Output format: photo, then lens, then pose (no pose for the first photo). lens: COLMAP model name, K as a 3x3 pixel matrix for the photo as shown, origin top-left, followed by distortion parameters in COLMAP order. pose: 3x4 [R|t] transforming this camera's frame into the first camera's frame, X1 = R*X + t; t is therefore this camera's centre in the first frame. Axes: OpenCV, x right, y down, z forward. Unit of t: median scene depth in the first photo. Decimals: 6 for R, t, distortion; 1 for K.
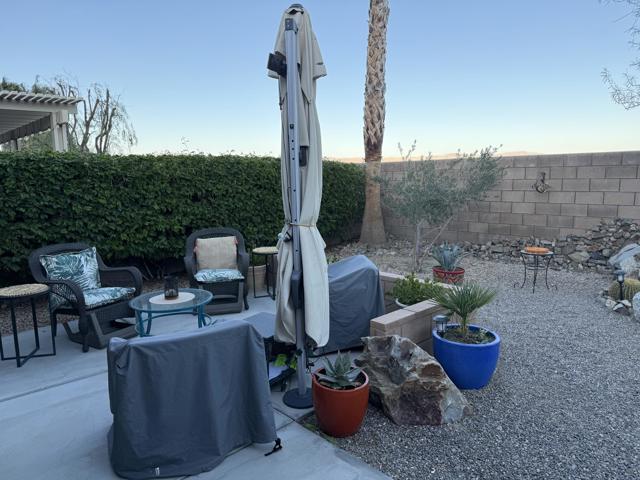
lens RADIAL K [[450.8, 0, 320.0], [0, 450.8, 240.0], [0, 0, 1]] dist [0.088877, -0.111189]
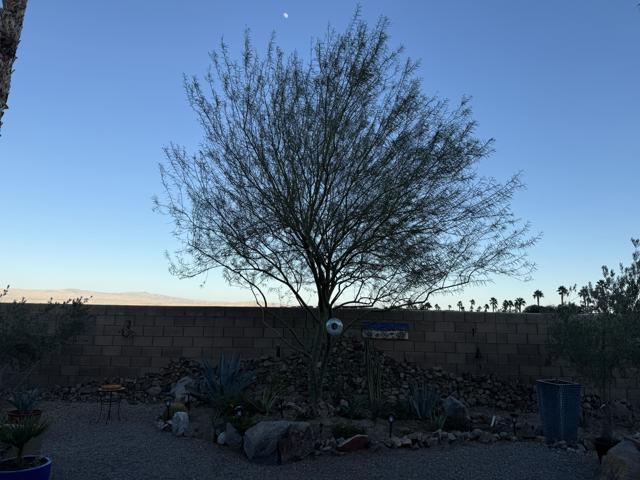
lens RADIAL K [[461.2, 0, 329.4], [0, 461.2, 233.5], [0, 0, 1]] dist [0.004684, -0.004260]
pose [[0.705747, 0.151587, 0.692057, -0.018072], [0.068877, 0.957533, -0.279976, 0.011758], [-0.705108, 0.245258, 0.665335, -0.248739]]
